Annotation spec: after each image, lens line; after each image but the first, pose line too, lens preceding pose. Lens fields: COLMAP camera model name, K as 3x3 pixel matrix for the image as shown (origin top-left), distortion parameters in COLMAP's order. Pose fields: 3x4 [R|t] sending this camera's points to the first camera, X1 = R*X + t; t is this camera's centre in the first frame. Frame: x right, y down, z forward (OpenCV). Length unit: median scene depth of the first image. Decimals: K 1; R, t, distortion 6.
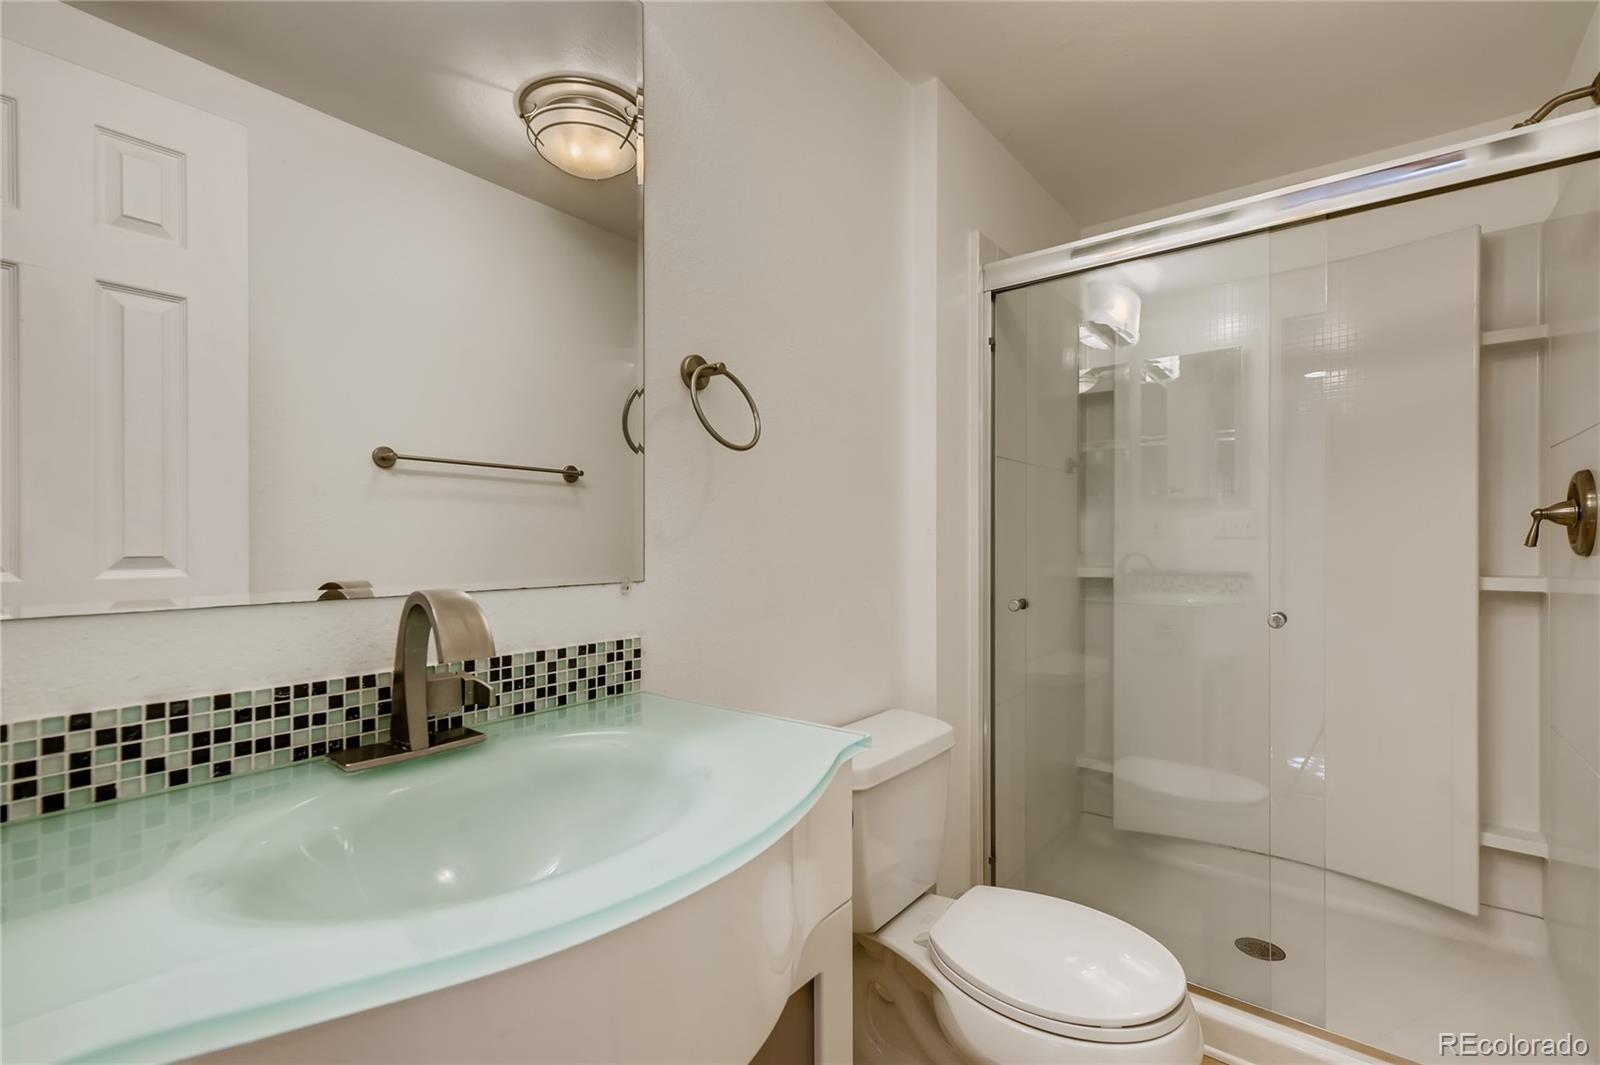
lens RADIAL K [[724.2, 0, 794.9], [0, 724.2, 538.4], [0, 0, 1]] dist [0.002839, 0.000455]
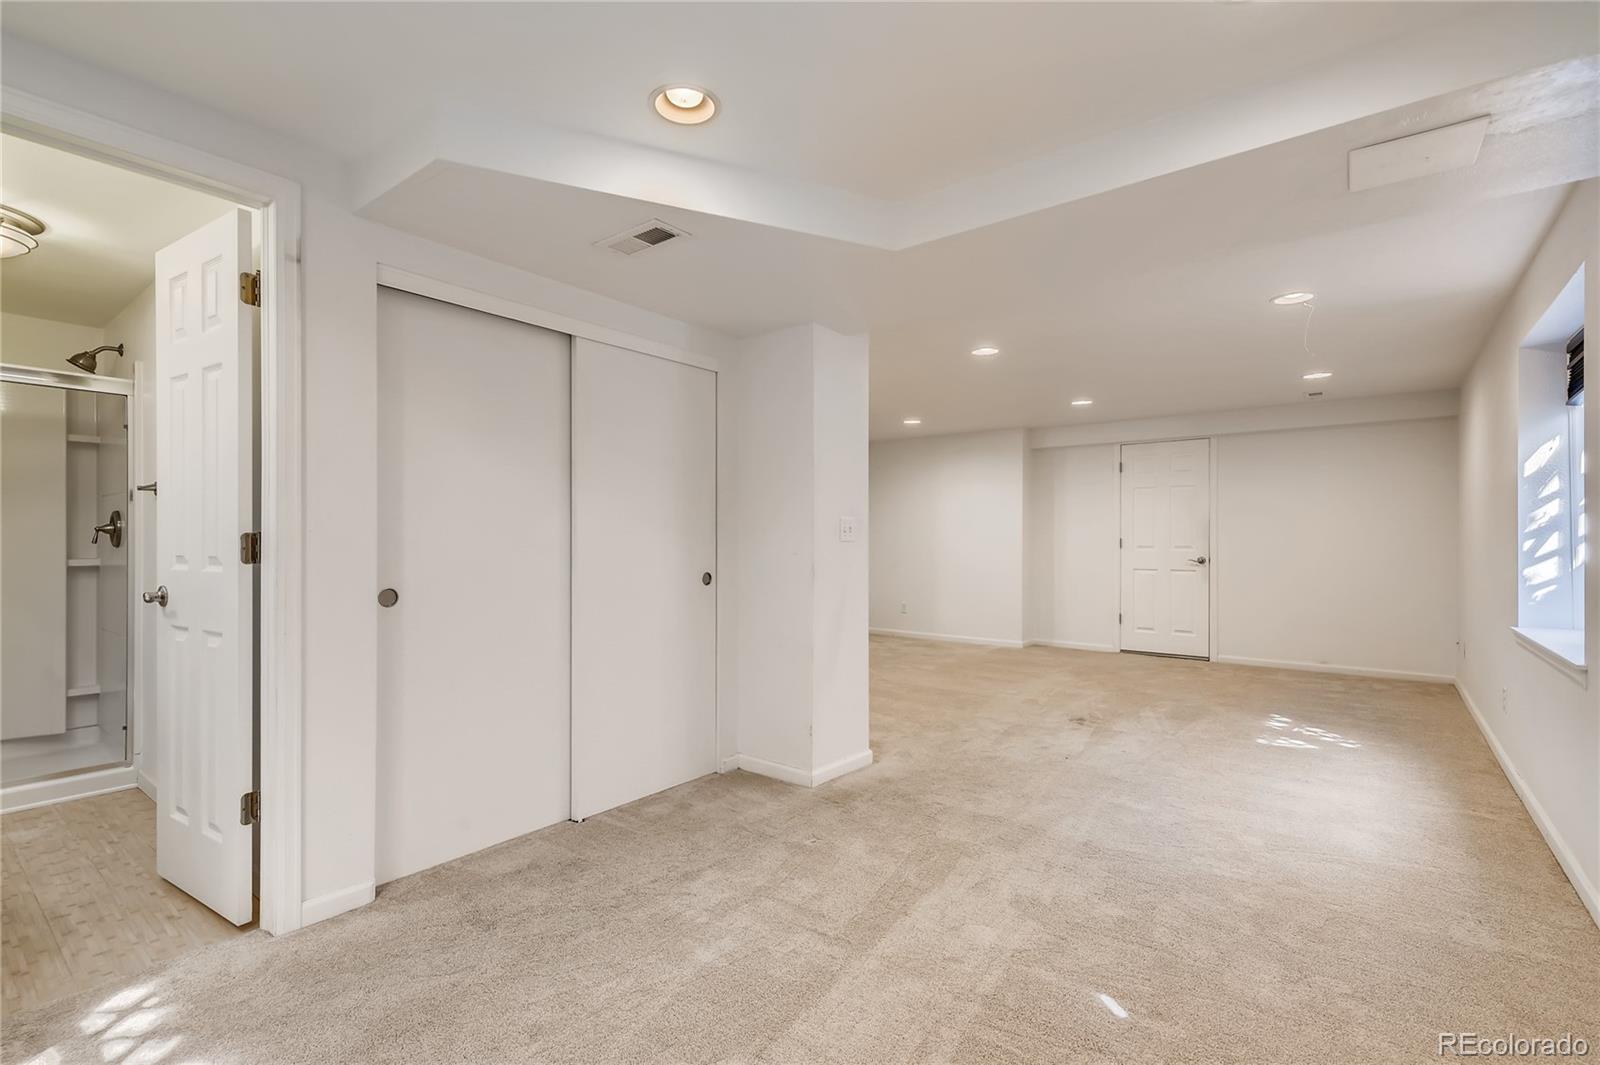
lens RADIAL K [[724.2, 0, 795.0], [0, 724.2, 539.0], [0, 0, 1]] dist [0.002839, 0.000455]
pose [[-0.002288, 0.002209, 0.999995, -1.025538], [0.000730, 0.999997, -0.002207, 0.003659], [-0.999997, 0.000725, -0.002289, -0.961880]]
